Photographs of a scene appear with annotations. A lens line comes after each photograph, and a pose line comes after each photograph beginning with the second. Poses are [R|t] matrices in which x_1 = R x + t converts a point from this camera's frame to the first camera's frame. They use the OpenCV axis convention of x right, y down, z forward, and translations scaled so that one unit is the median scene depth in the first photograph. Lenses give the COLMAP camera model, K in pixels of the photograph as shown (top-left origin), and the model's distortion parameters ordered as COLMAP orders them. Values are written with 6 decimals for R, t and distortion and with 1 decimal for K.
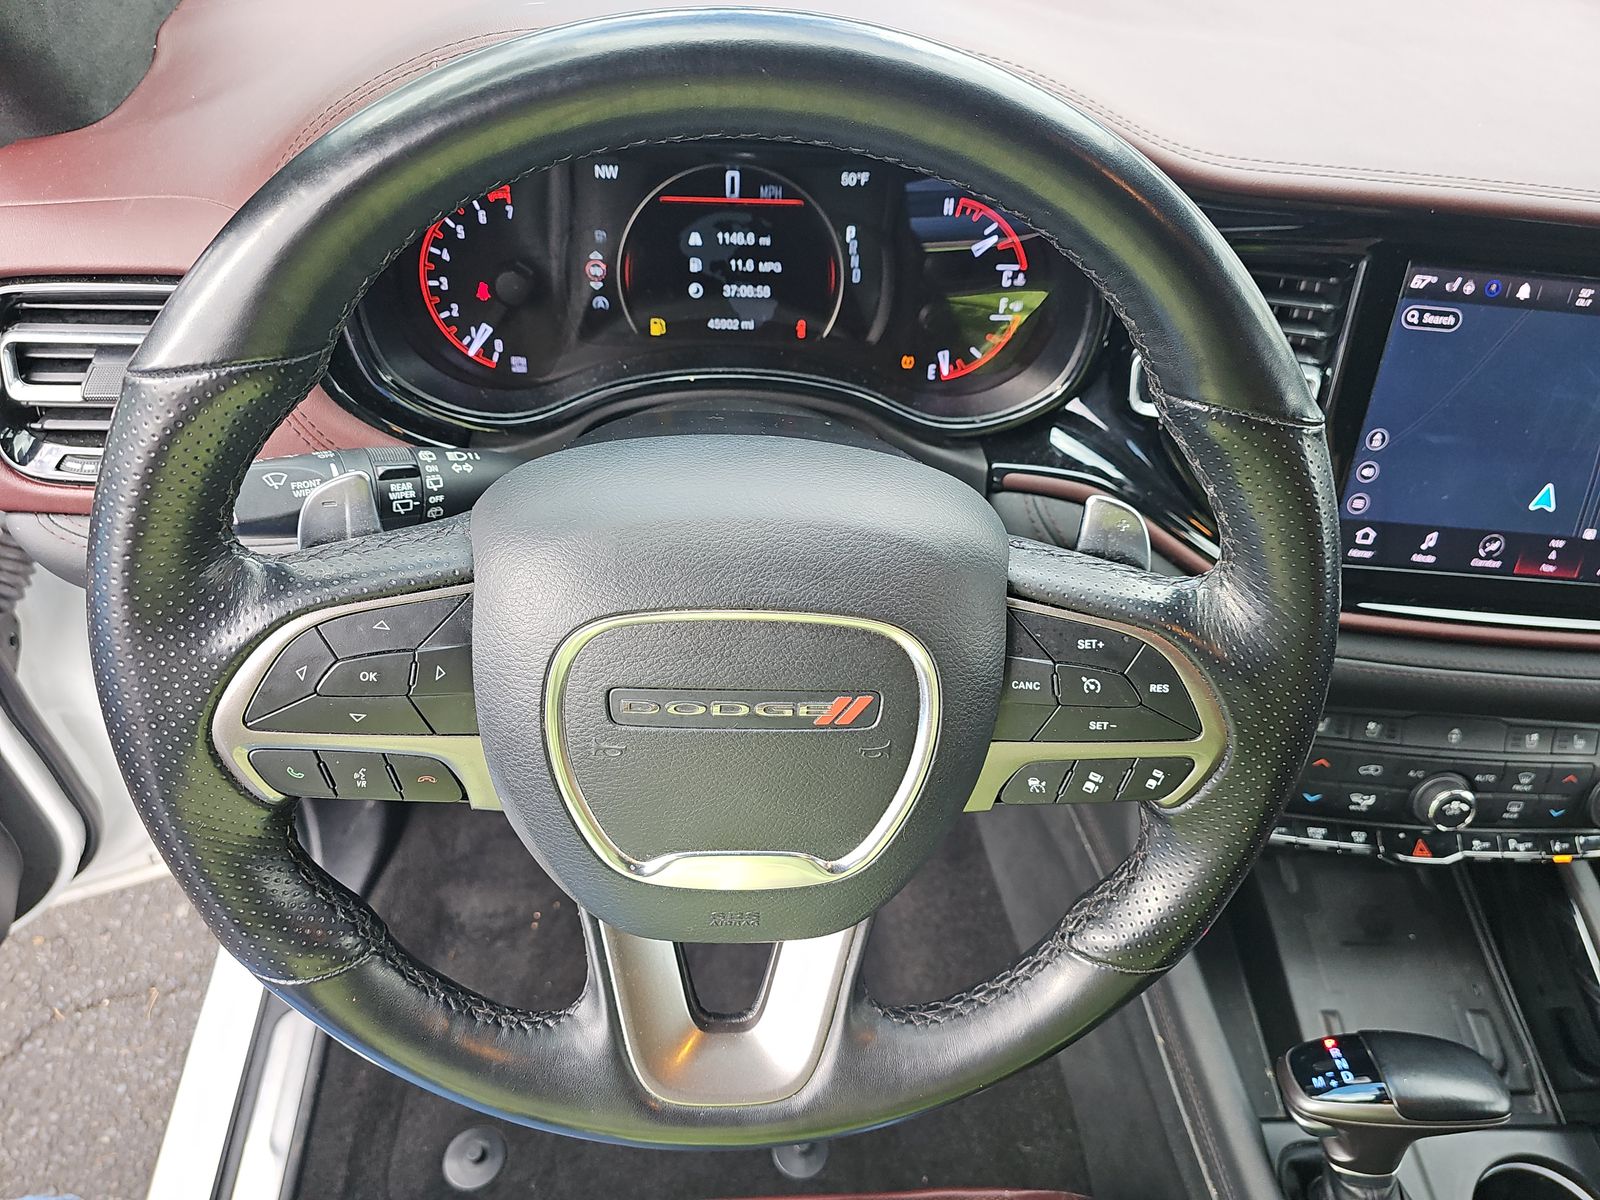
lens RADIAL K [[1067.0, 0, 798.6], [0, 1067.0, 597.4], [0, 0, 1]] dist [0.005198, -0.029254]
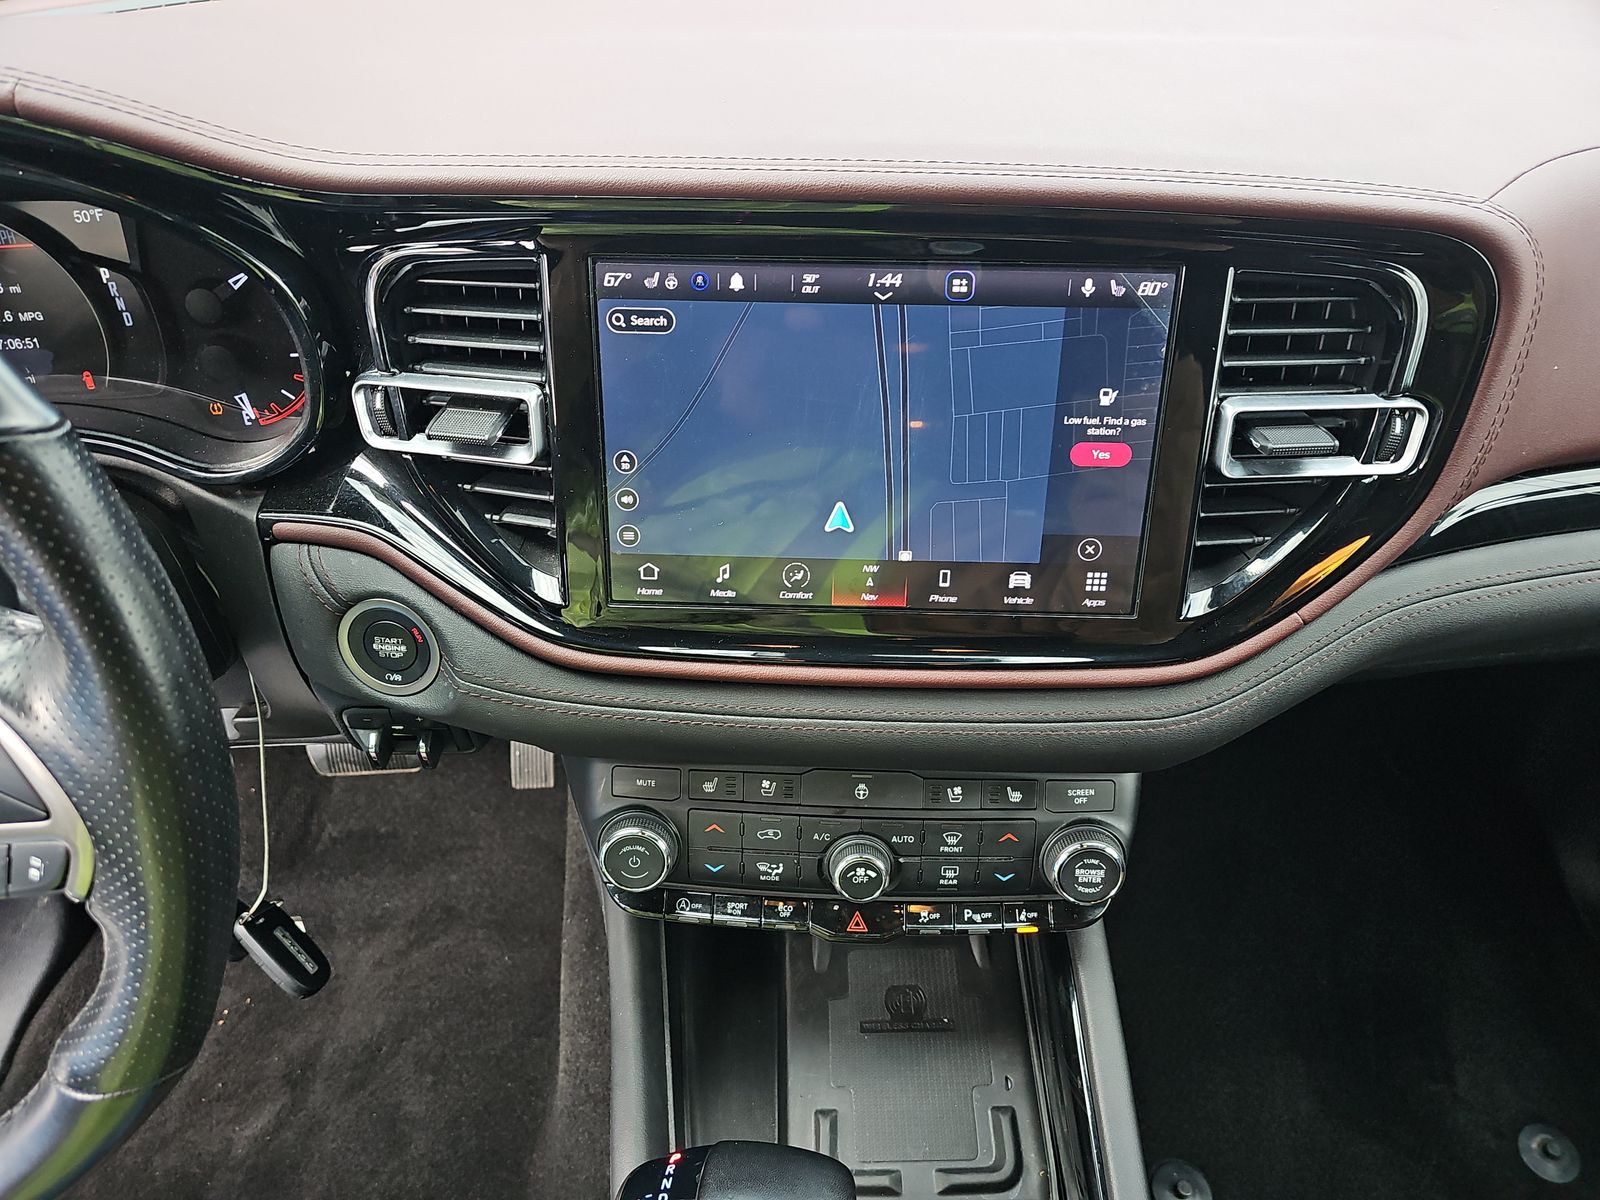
lens RADIAL K [[1067.0, 0, 793.2], [0, 1067.0, 616.8], [0, 0, 1]] dist [0.005198, -0.029254]
pose [[0.997767, -0.048859, -0.045541, 0.670852], [0.046742, 0.997826, -0.046455, 0.025962], [0.047712, 0.044222, 0.997882, 0.122776]]
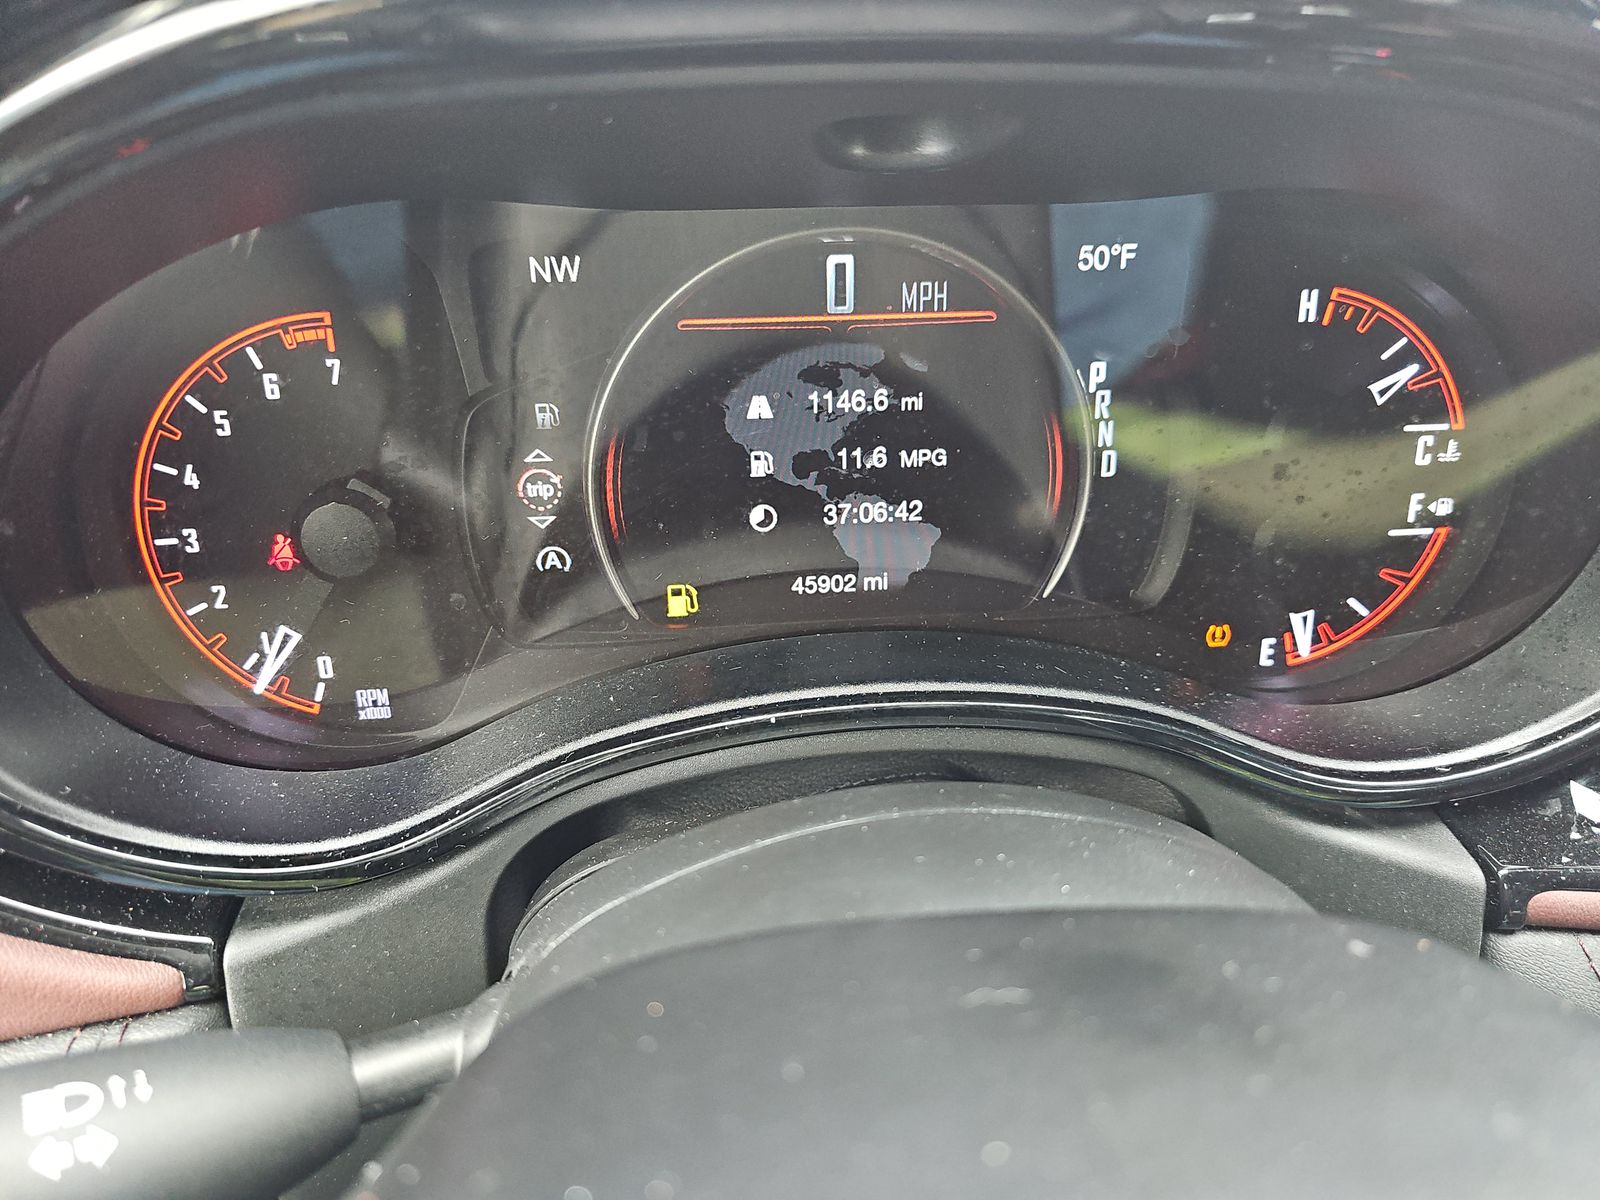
lens RADIAL K [[1067.0, 0, 802.6], [0, 1067.0, 604.4], [0, 0, 1]] dist [0.005198, -0.029254]
pose [[0.997697, -0.066082, 0.015268, -0.089914], [0.067773, 0.979938, -0.187425, -0.167597], [-0.002576, 0.188028, 0.982160, 0.568718]]
